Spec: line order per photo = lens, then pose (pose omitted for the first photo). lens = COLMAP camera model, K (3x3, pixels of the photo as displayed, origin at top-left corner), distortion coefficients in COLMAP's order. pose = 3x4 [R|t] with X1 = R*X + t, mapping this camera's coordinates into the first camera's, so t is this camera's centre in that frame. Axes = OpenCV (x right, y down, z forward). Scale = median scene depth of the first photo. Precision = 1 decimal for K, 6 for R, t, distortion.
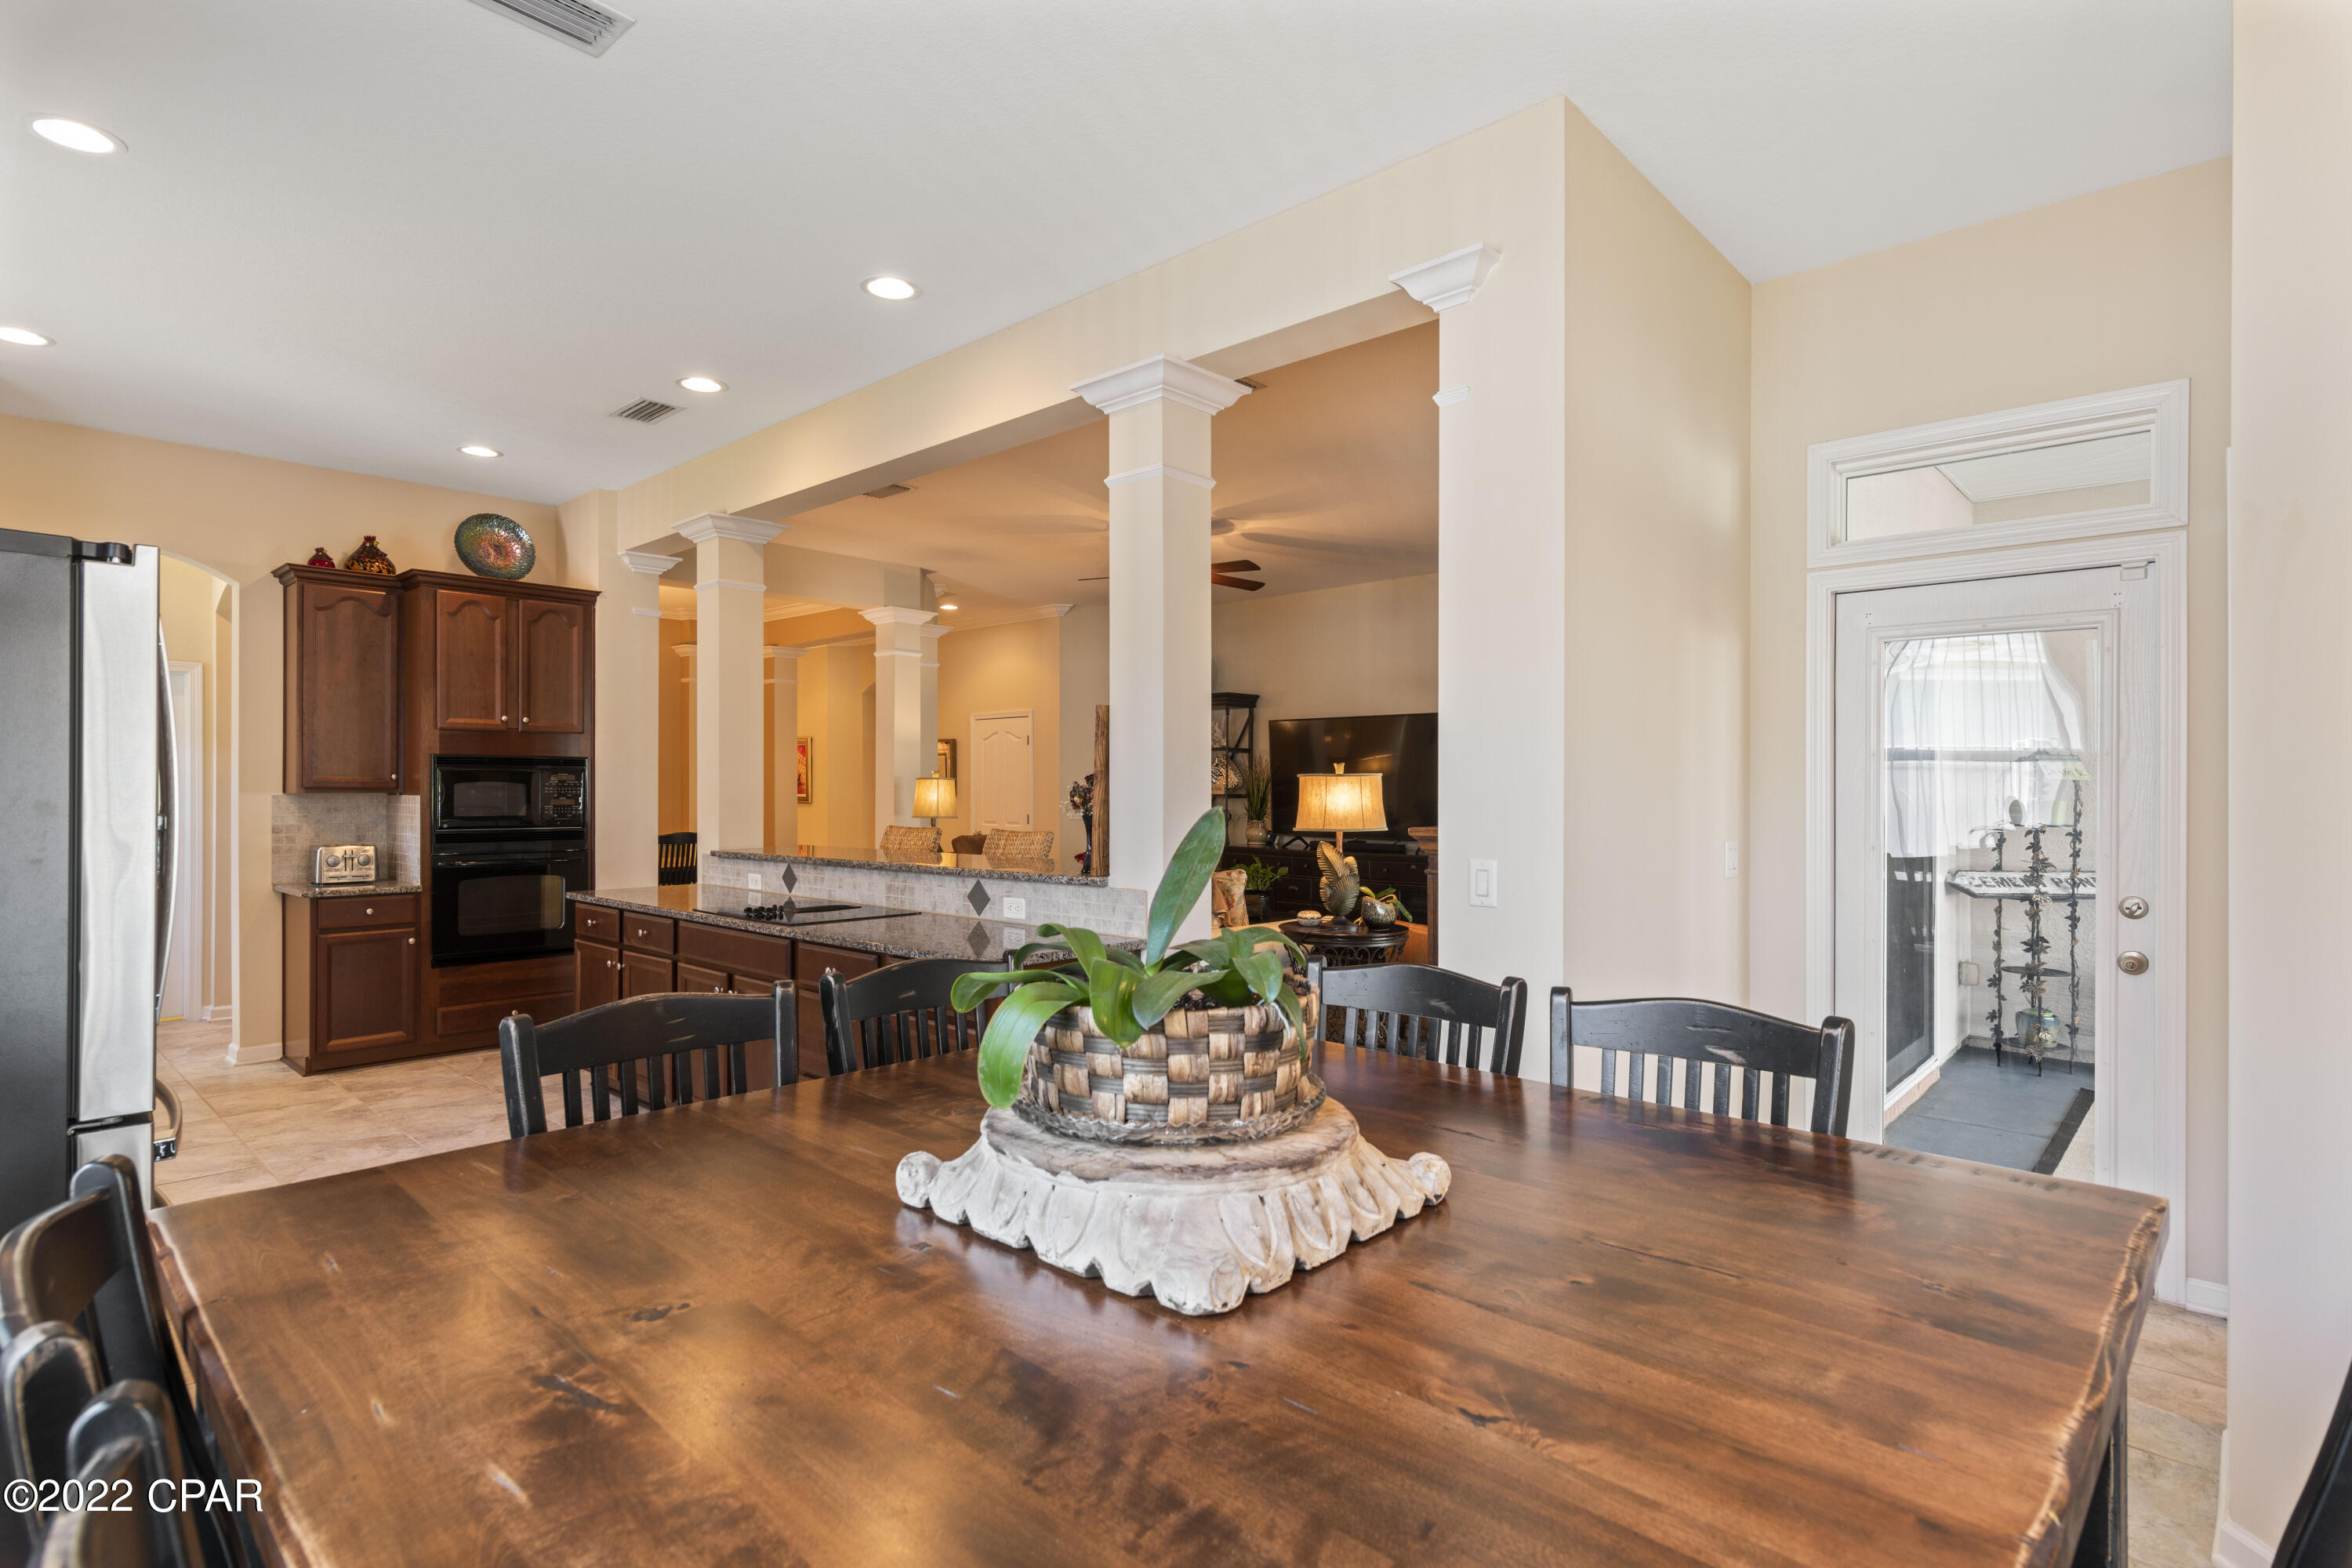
lens RADIAL K [[1148.8, 0, 1180.5], [0, 1148.8, 787.3], [0, 0, 1]] dist [0.005770, -0.001316]
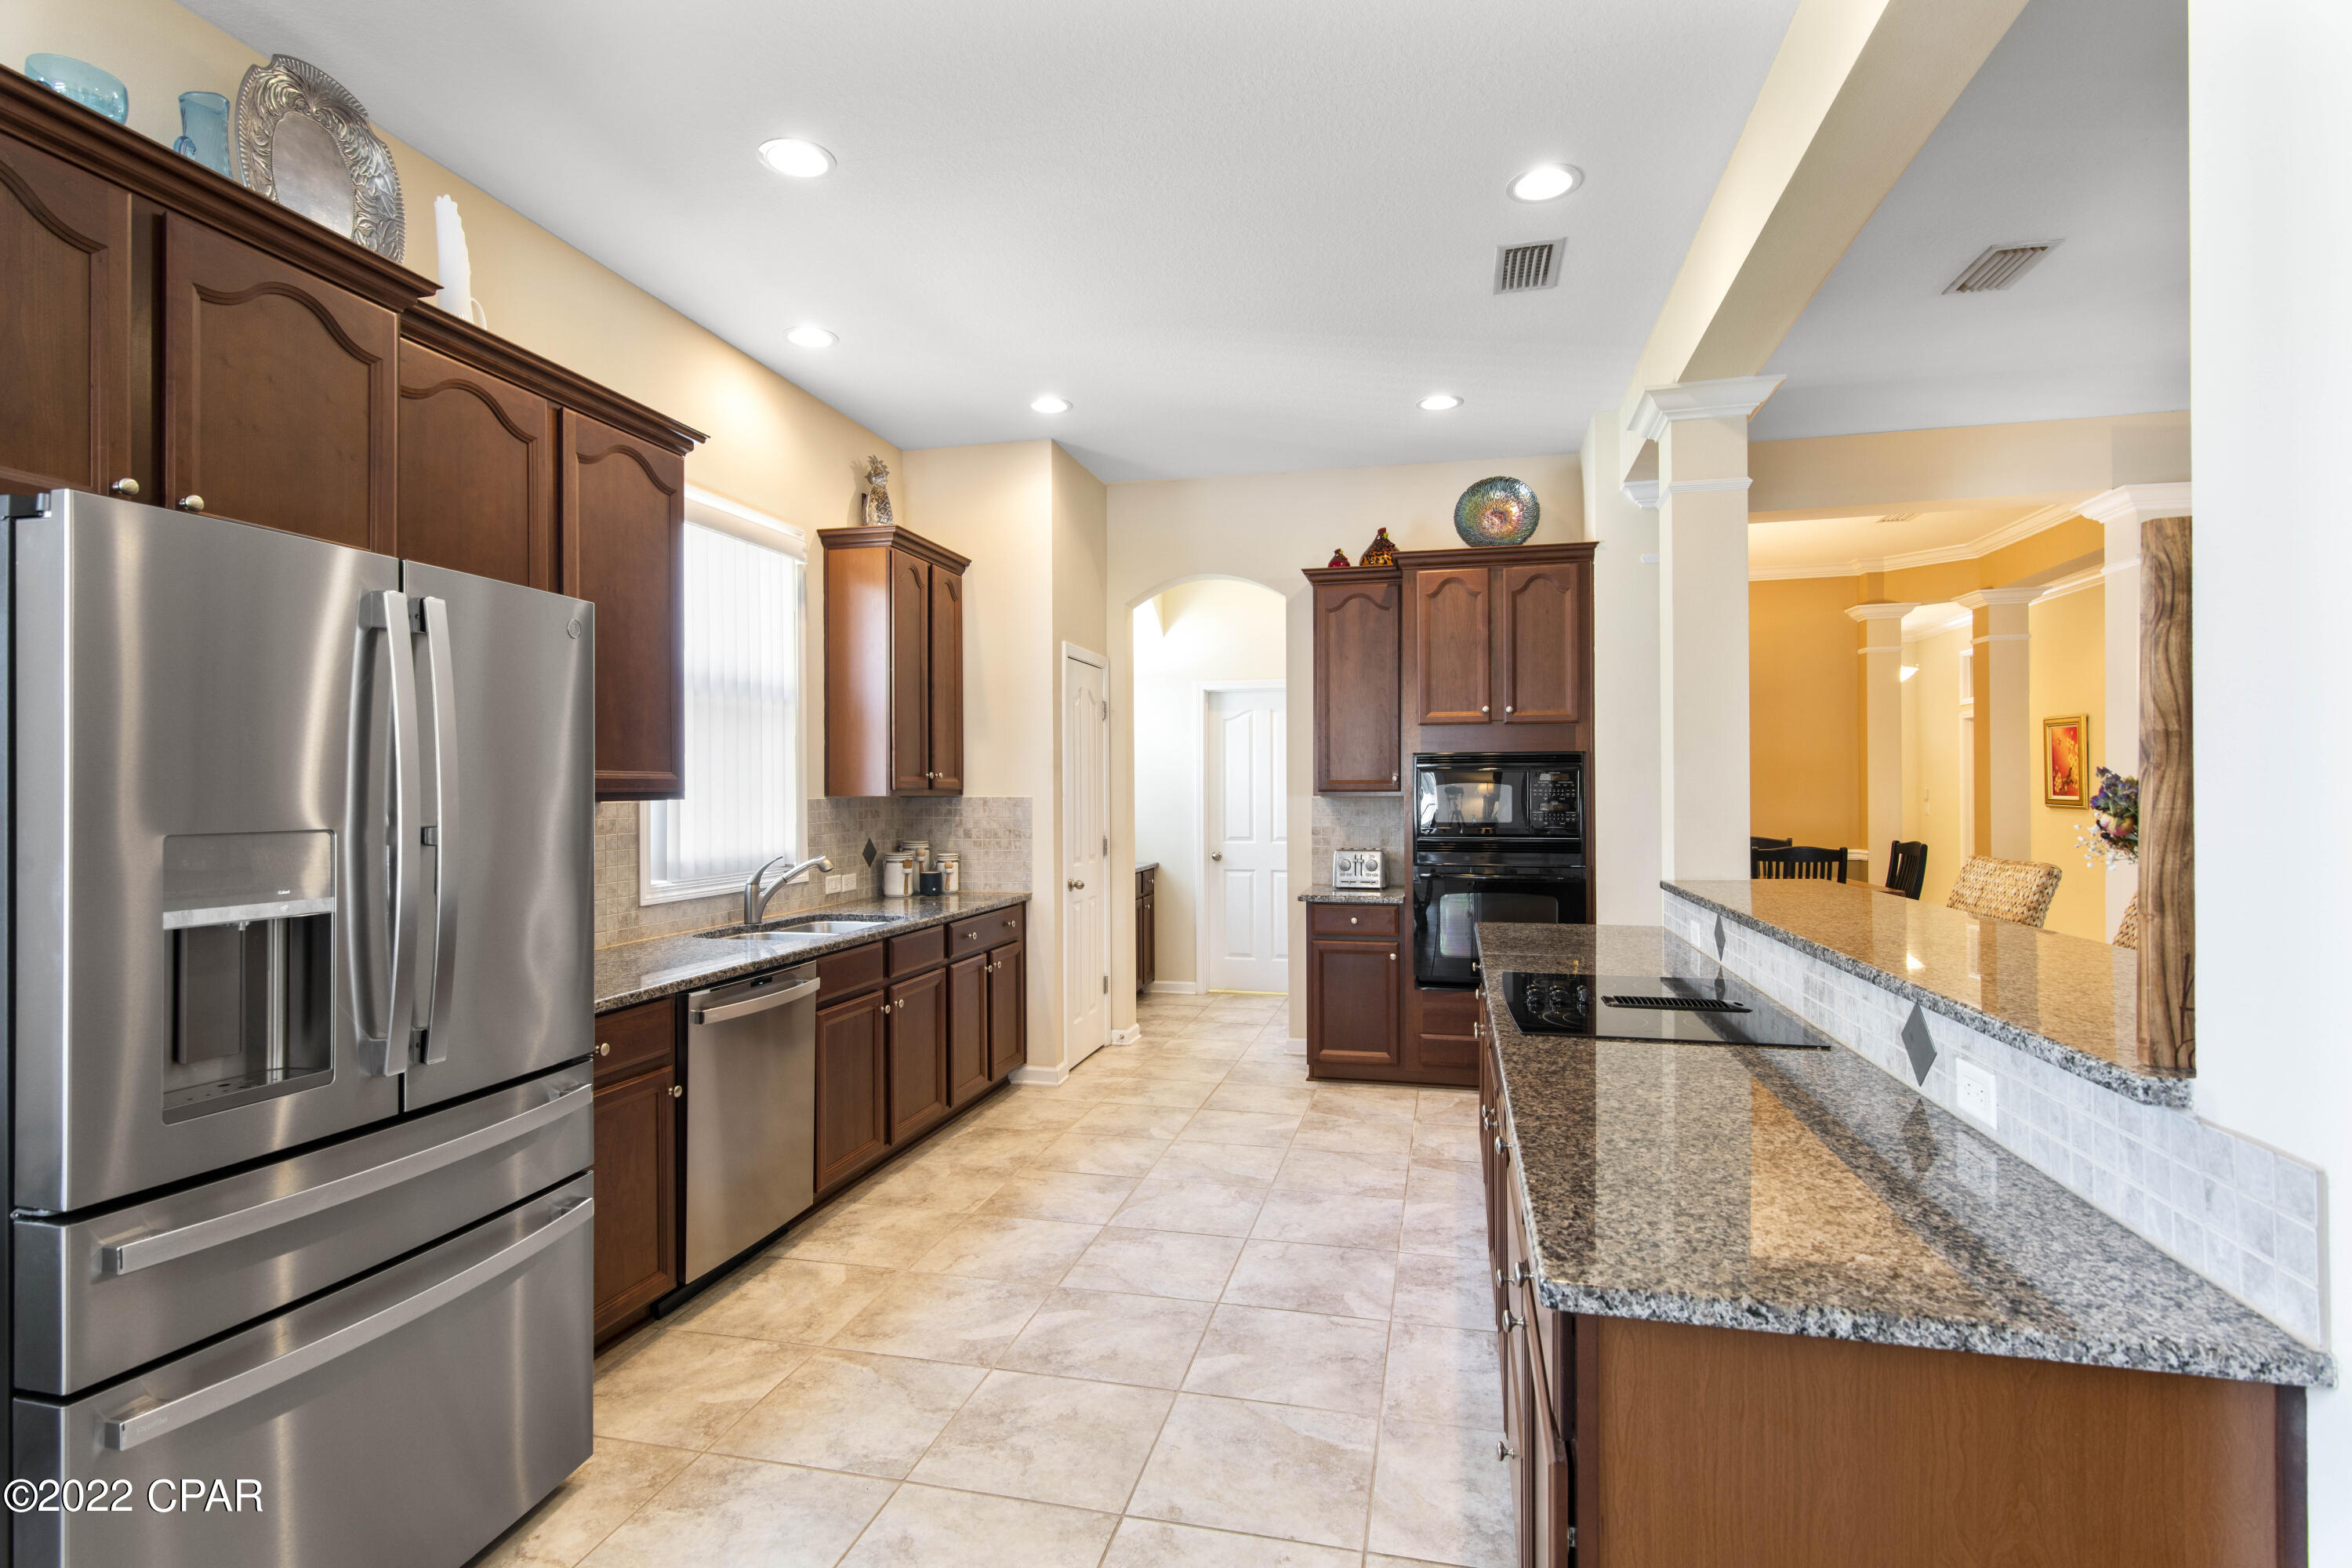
lens RADIAL K [[1148.8, 0, 1164.6], [0, 1148.8, 795.9], [0, 0, 1]] dist [0.005770, -0.001316]
pose [[0.486373, 0.001633, -0.873750, 0.044878], [0.004195, 0.999982, 0.004204, 0.000147], [0.873741, -0.005710, 0.486358, 0.382002]]
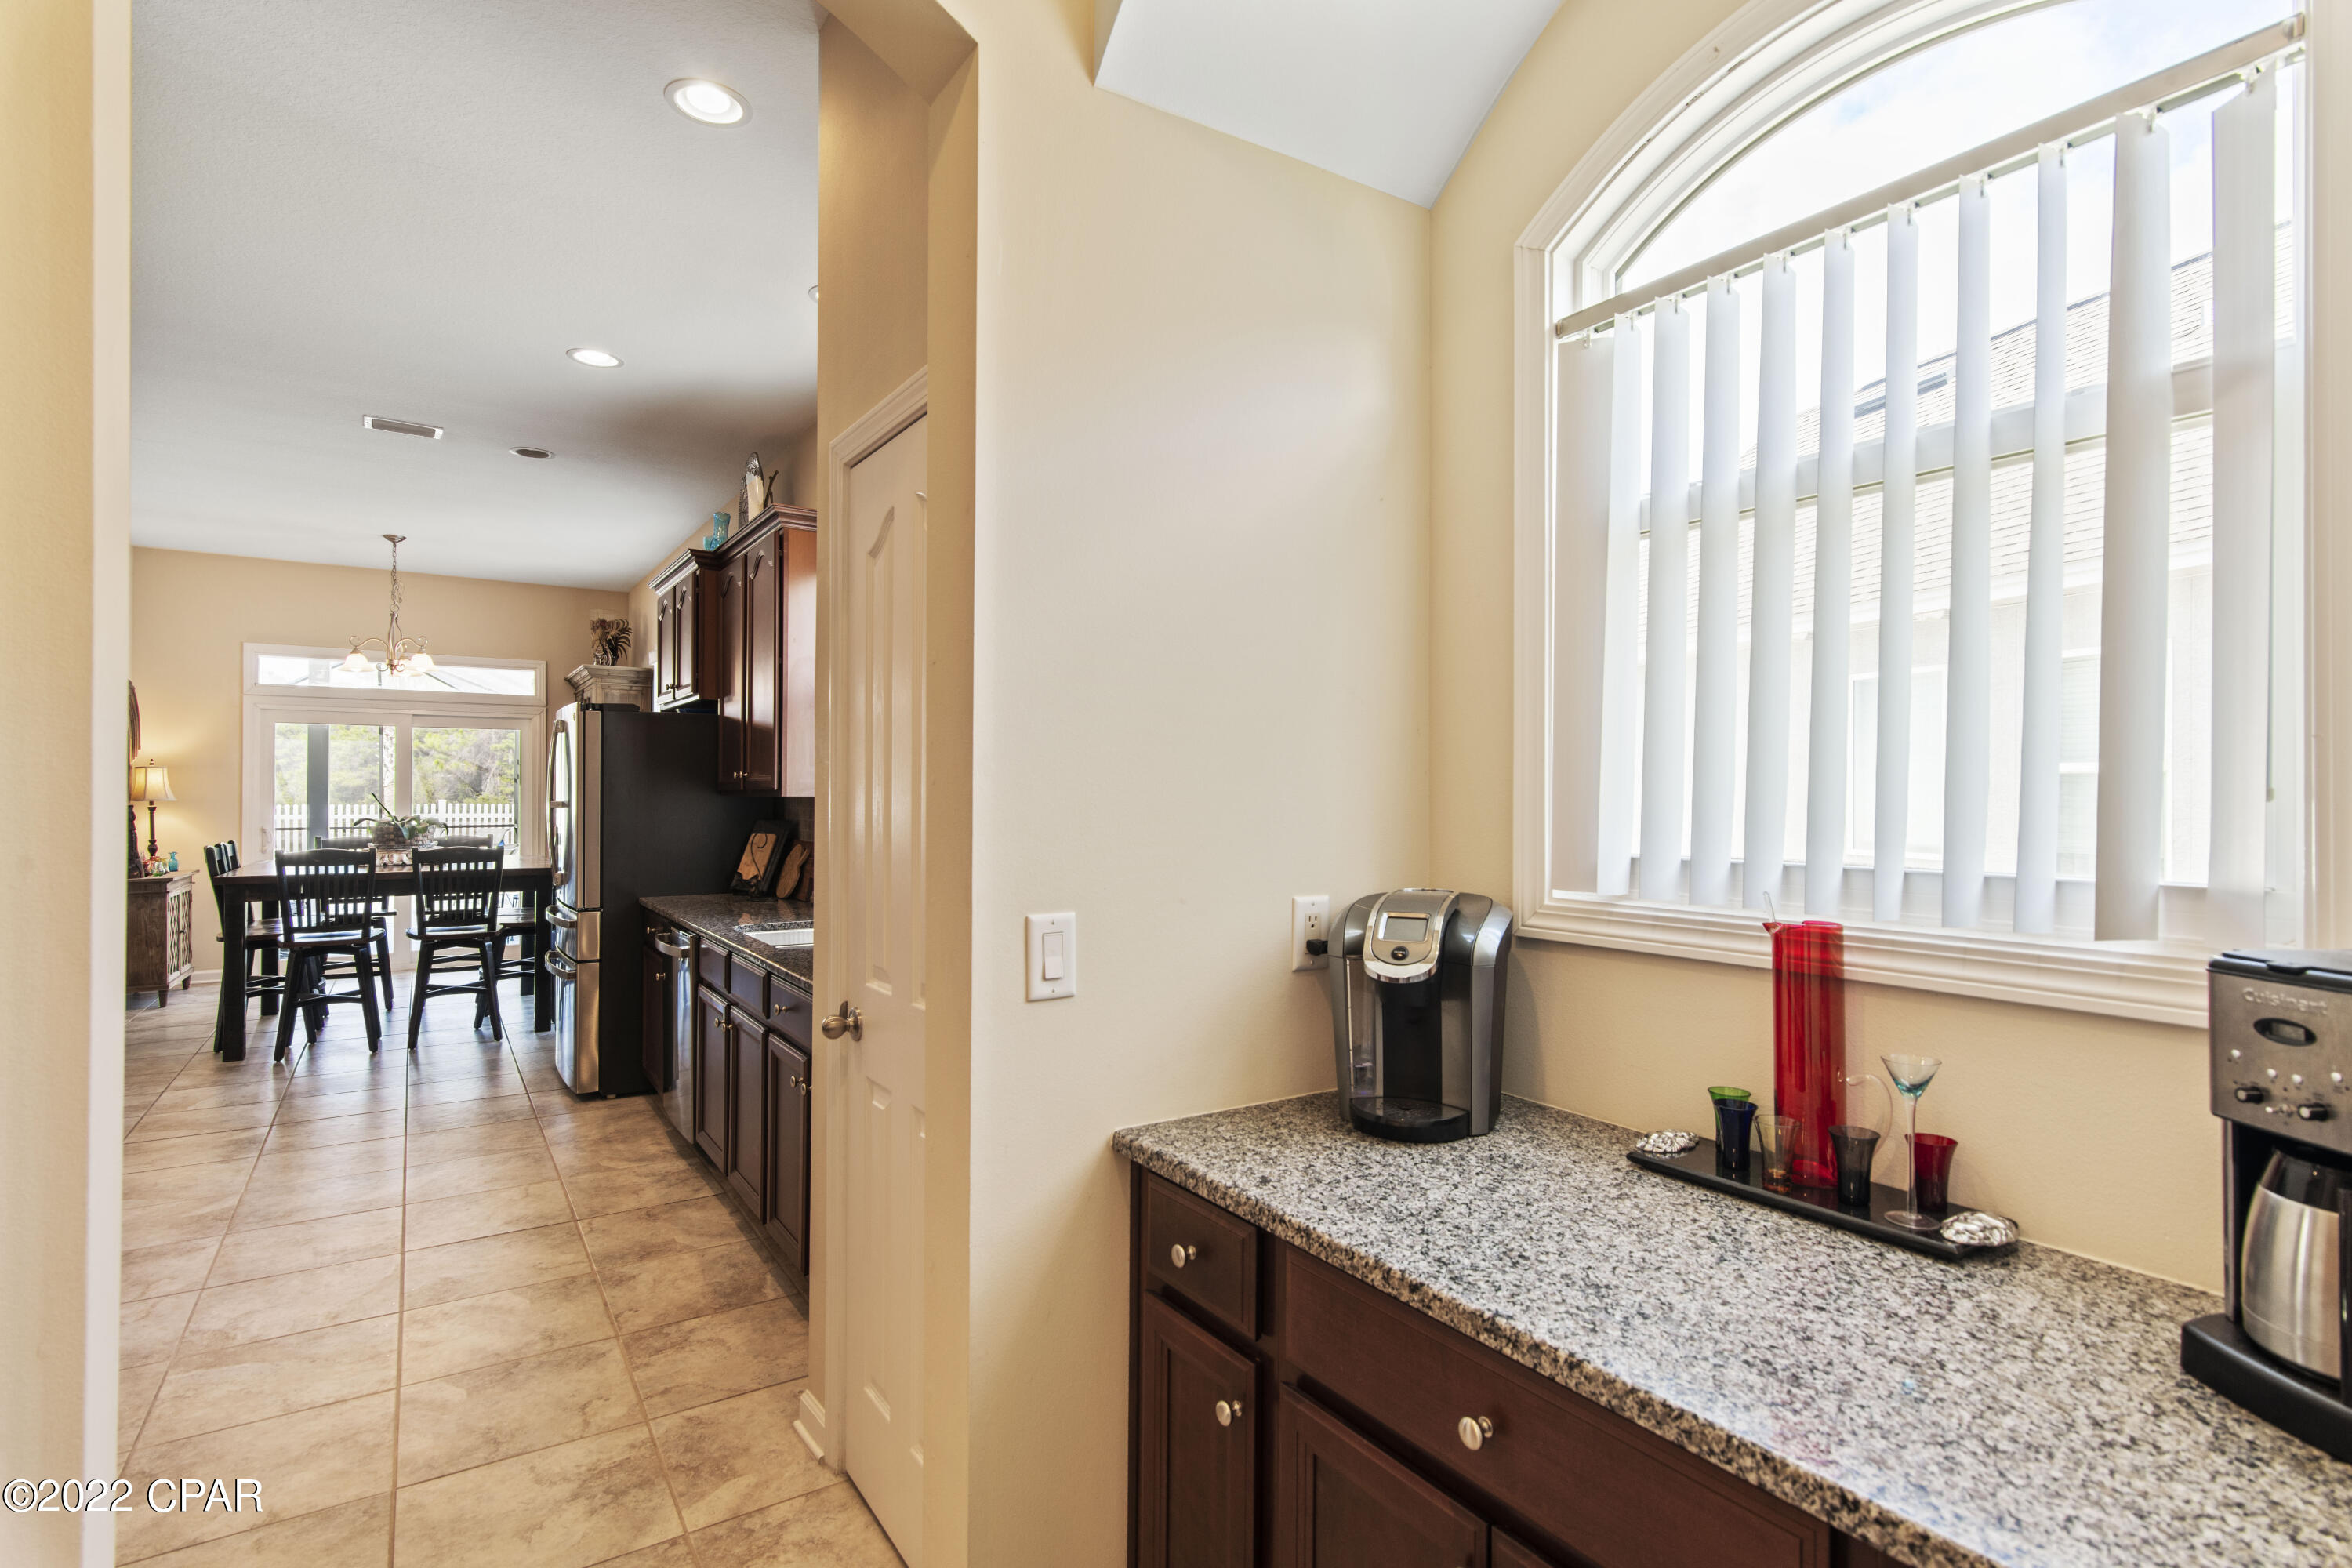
lens RADIAL K [[1148.8, 0, 1169.0], [0, 1148.8, 790.9], [0, 0, 1]] dist [0.005770, -0.001316]
pose [[-0.971908, -0.003352, 0.235337, -0.961412], [-0.003573, 0.999993, -0.000512, 0.000865], [-0.235334, -0.001338, -0.971914, 1.085108]]
